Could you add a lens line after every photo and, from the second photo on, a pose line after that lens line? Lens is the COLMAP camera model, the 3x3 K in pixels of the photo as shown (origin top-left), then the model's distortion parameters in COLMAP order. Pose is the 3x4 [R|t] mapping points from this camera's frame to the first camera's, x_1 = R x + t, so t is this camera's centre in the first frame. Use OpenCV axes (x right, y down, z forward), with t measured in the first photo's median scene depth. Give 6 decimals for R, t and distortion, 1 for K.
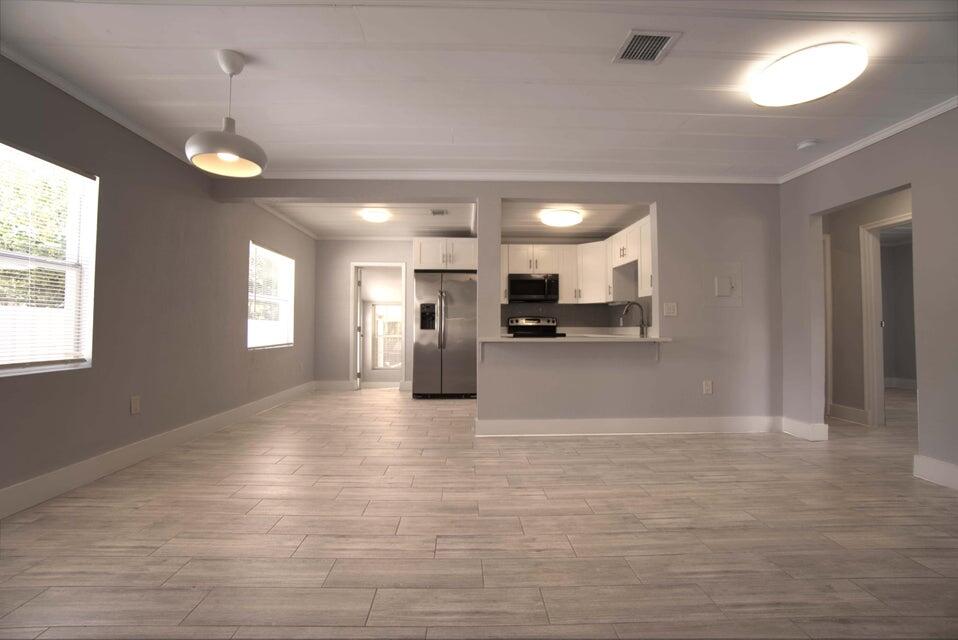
lens RADIAL K [[423.0, 0, 473.1], [0, 423.0, 318.2], [0, 0, 1]] dist [-0.044753, 0.008885]
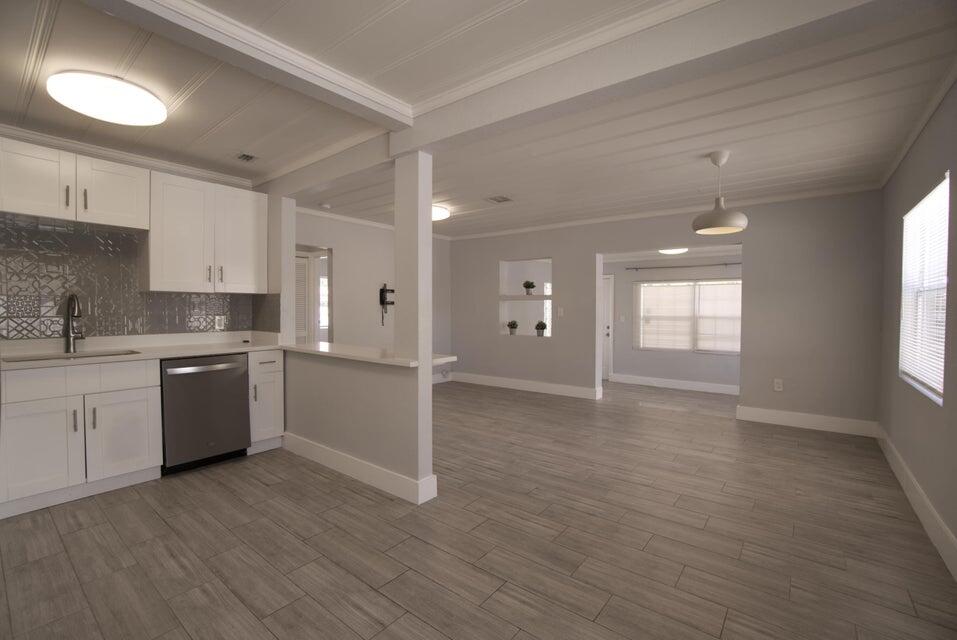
lens RADIAL K [[422.5, 0, 474.4], [0, 422.5, 320.3], [0, 0, 1]] dist [-0.044753, 0.008885]
pose [[-0.763093, -0.025426, 0.645789, -0.439500], [-0.021731, 0.999670, 0.013680, -0.027192], [-0.645924, -0.003595, -0.763393, 1.326114]]
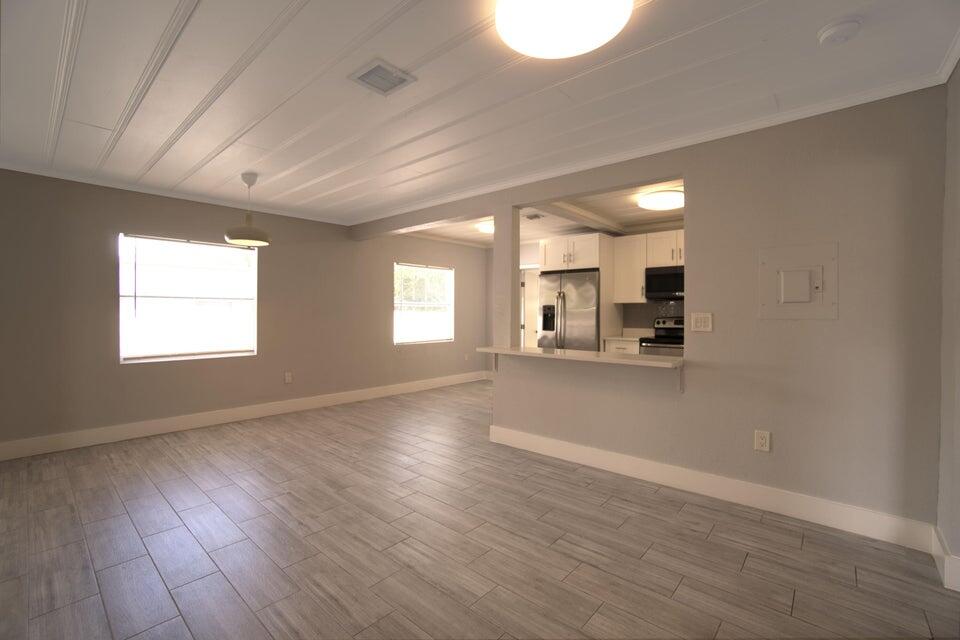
lens RADIAL K [[420.2, 0, 470.0], [0, 420.2, 320.4], [0, 0, 1]] dist [-0.051500, 0.016078]
pose [[0.722469, 0.013735, -0.691267, 0.608192], [0.015376, 0.999236, 0.035924, -0.050169], [0.691232, -0.036582, 0.721706, 0.195426]]
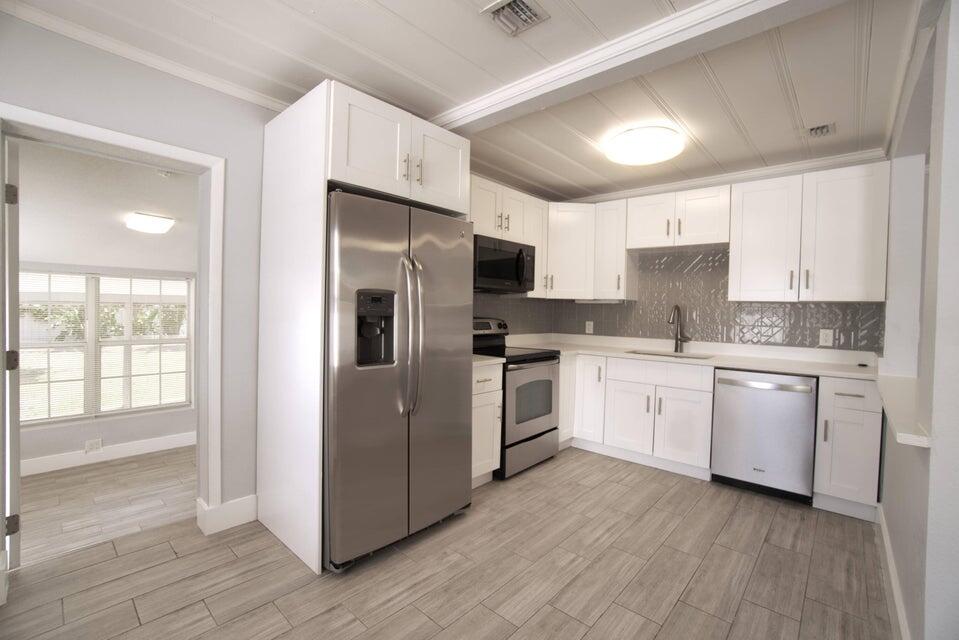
lens RADIAL K [[419.8, 0, 476.5], [0, 419.8, 317.9], [0, 0, 1]] dist [-0.051500, 0.016078]
pose [[0.695238, -0.000622, 0.718779, -0.393864], [-0.036949, 0.998647, 0.036603, -0.036519], [-0.717829, -0.052006, 0.694274, 0.955548]]
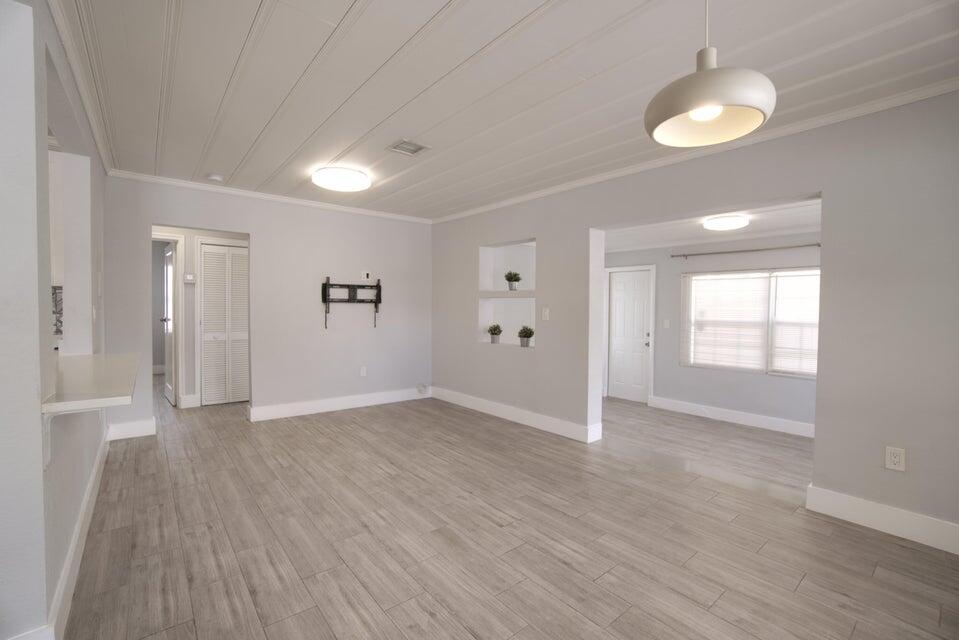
lens RADIAL K [[419.8, 0, 473.2], [0, 419.8, 315.8], [0, 0, 1]] dist [-0.051500, 0.016078]
pose [[-0.604810, -0.025486, 0.795962, -0.438730], [-0.031448, 0.999473, 0.008107, -0.039703], [-0.795749, -0.020128, -0.605292, 0.817018]]
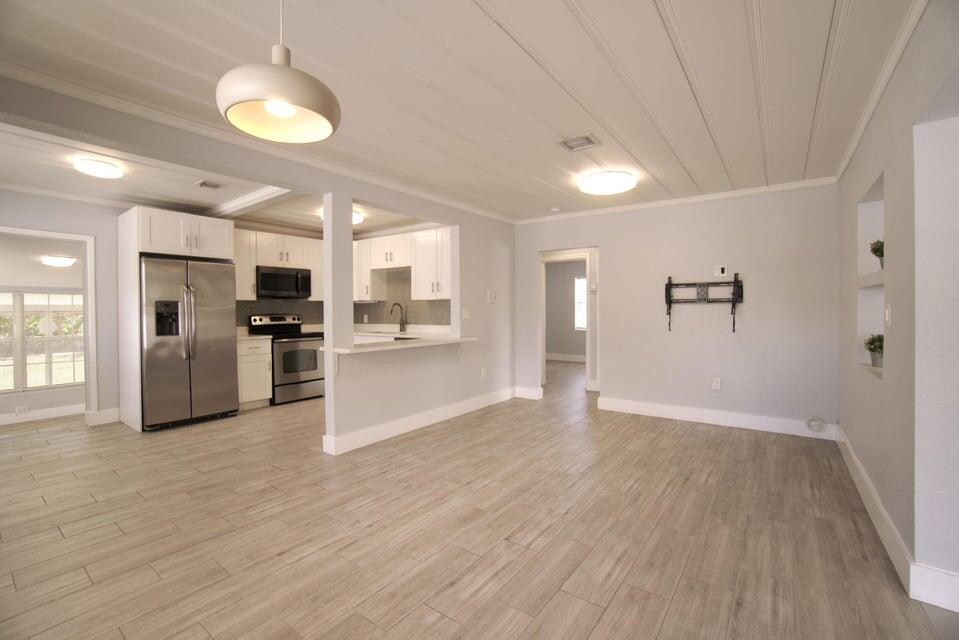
lens RADIAL K [[419.8, 0, 474.2], [0, 419.8, 317.6], [0, 0, 1]] dist [-0.051500, 0.016078]
pose [[0.620958, -0.019029, 0.783613, -0.450877], [-0.011713, 0.999368, 0.033550, -0.047917], [-0.783756, -0.030012, 0.620343, 0.182260]]
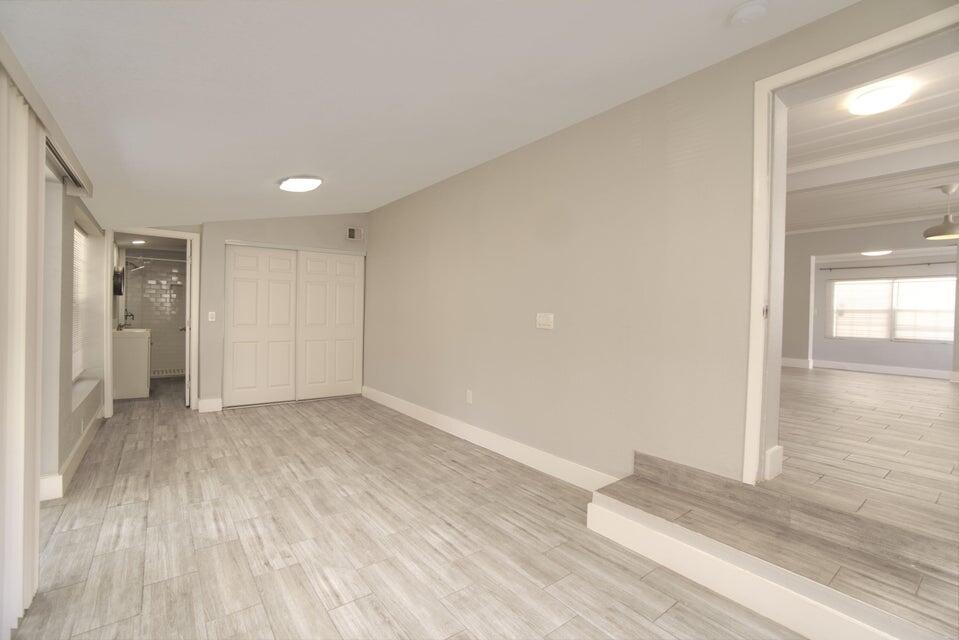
lens RADIAL K [[419.8, 0, 473.2], [0, 419.8, 320.8], [0, 0, 1]] dist [-0.051500, 0.016078]
pose [[-0.573873, -0.033175, 0.818272, -0.448311], [-0.044031, 0.998984, 0.009622, 0.078315], [-0.817760, -0.030507, -0.574750, 2.115980]]
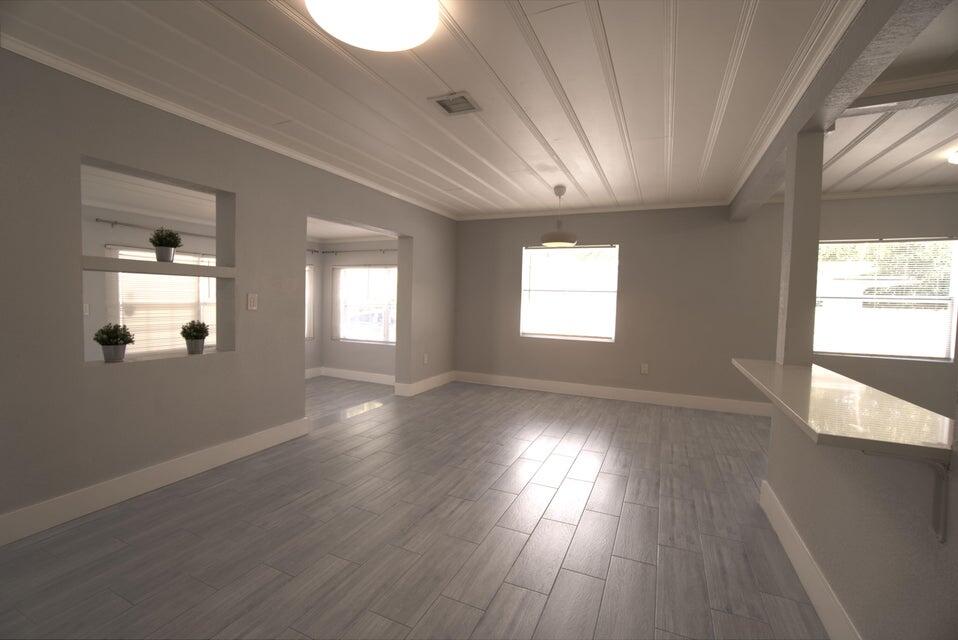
lens RADIAL K [[423.0, 0, 472.7], [0, 423.0, 317.3], [0, 0, 1]] dist [-0.044753, 0.008885]
pose [[-0.442011, 0.025882, -0.896636, 0.720211], [-0.003660, 0.999523, 0.030656, -0.037132], [0.897002, 0.016832, -0.441705, 0.764599]]
